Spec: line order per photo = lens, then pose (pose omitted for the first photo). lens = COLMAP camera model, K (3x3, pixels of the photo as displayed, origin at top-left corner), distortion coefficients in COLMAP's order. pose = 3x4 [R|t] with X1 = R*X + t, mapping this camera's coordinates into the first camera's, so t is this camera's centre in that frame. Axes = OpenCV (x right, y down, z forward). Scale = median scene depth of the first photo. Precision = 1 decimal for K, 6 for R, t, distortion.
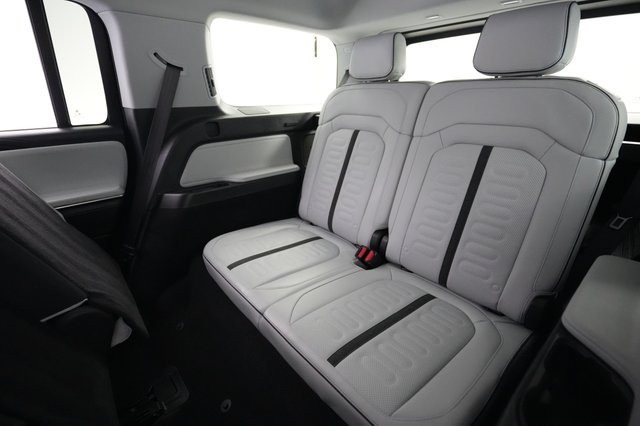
lens RADIAL K [[314.0, 0, 320.0], [0, 314.0, 213.0], [0, 0, 1]] dist [-0.064267, 0.000082]
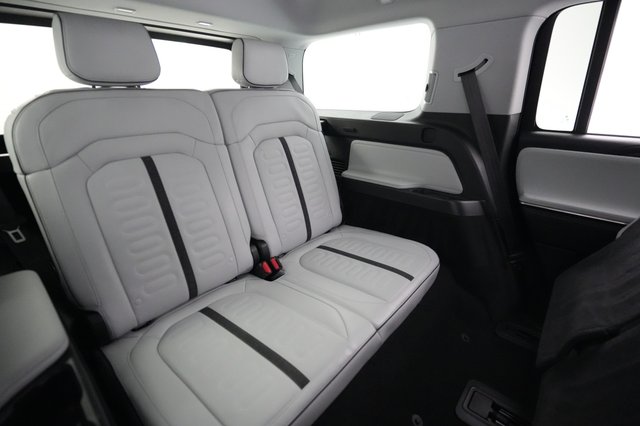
lens RADIAL K [[314.0, 0, 320.0], [0, 314.0, 213.0], [0, 0, 1]] dist [-0.064267, 0.000082]
pose [[-0.194401, -0.327025, 0.924804, -0.720376], [0.365090, 0.850935, 0.377648, -0.315751], [-0.910449, 0.411052, -0.046029, 0.837116]]
